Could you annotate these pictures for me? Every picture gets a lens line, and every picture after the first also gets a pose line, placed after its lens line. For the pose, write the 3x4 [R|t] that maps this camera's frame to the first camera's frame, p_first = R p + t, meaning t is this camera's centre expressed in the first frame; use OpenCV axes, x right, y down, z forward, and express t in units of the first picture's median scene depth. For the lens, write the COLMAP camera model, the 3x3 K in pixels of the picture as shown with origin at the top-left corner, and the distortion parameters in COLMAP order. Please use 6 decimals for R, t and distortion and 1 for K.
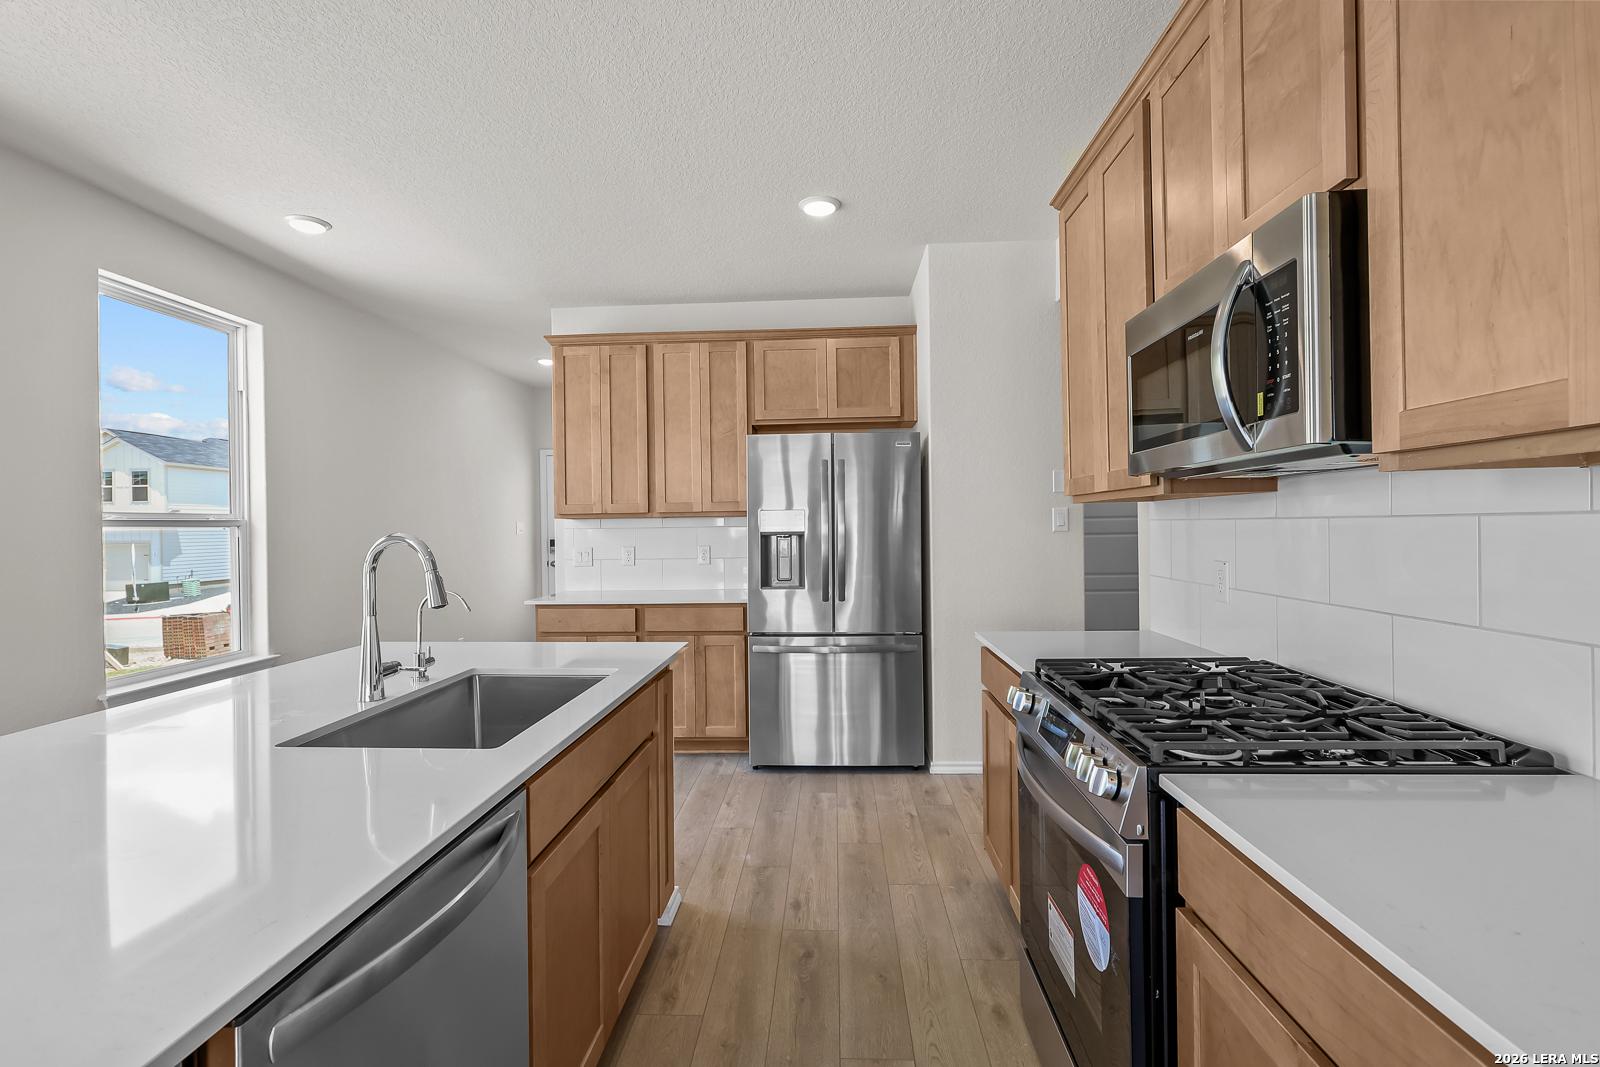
lens RADIAL K [[737.4, 0, 800.0], [0, 737.4, 527.3], [0, 0, 1]] dist [-0.001365, 0.000187]
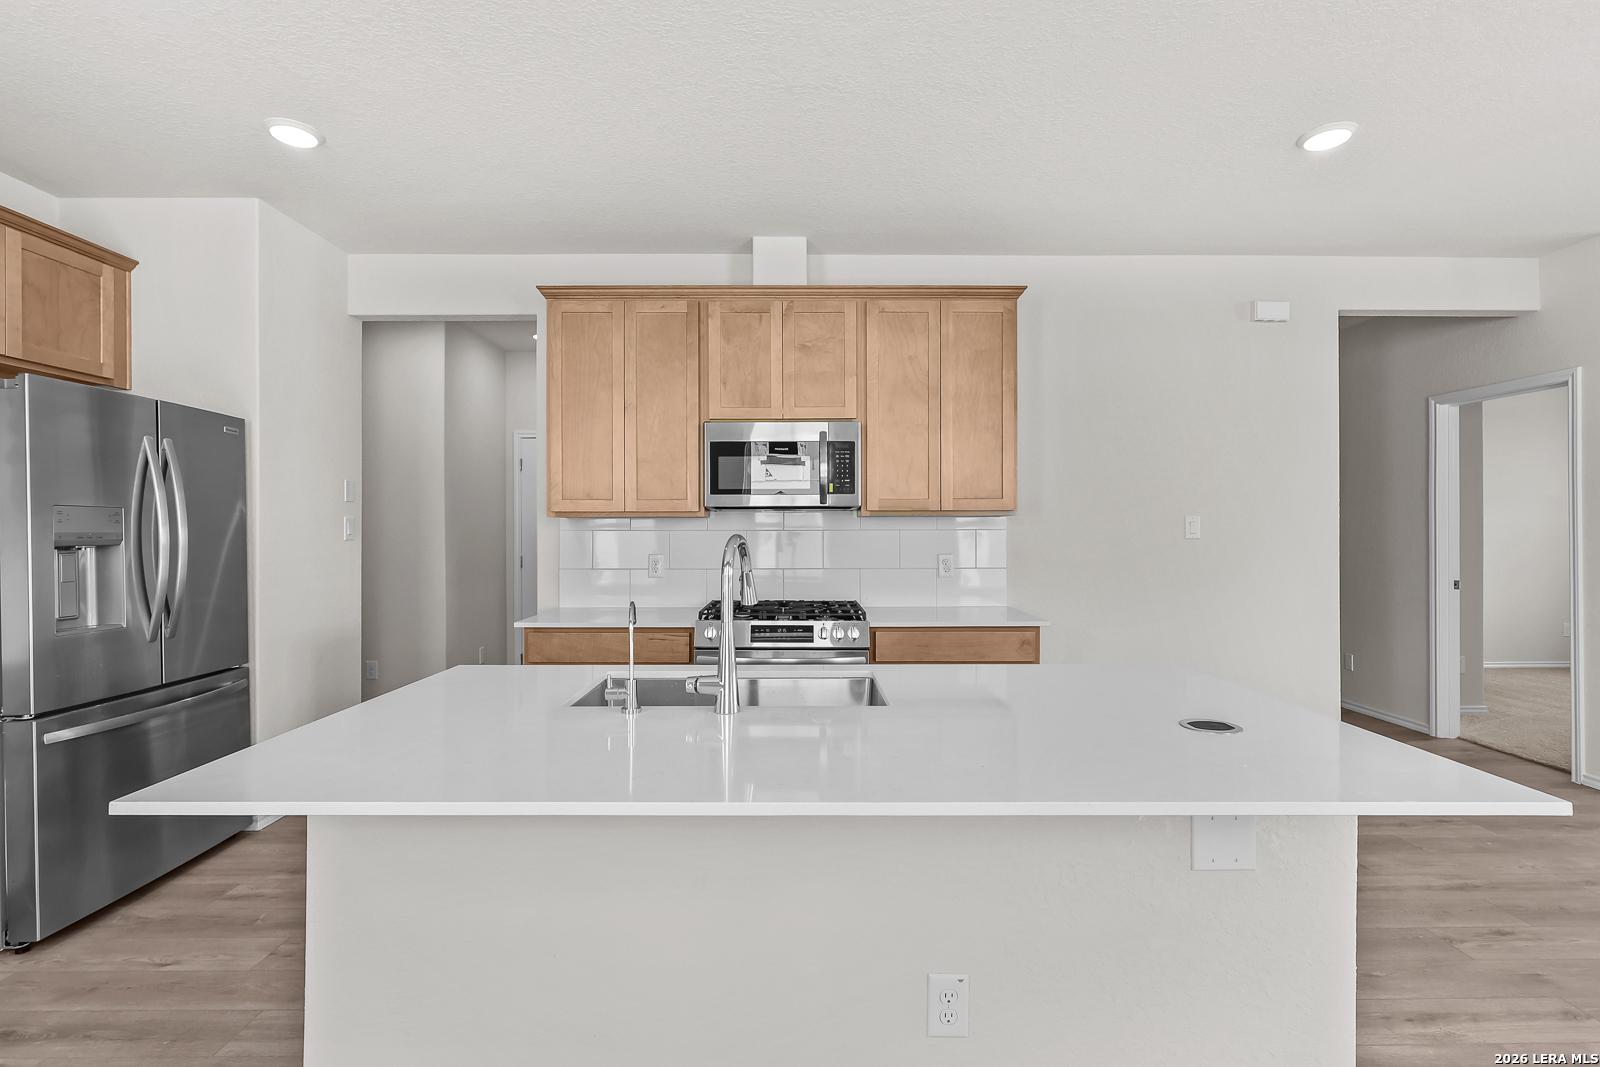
lens RADIAL K [[737.4, 0, 800.0], [0, 737.4, 527.3], [0, 0, 1]] dist [-0.001365, 0.000187]
pose [[-0.057919, 0.017707, 0.998164, -0.607569], [0.003728, 0.999840, -0.017520, 0.006626], [-0.998314, 0.002706, -0.057976, 0.380379]]
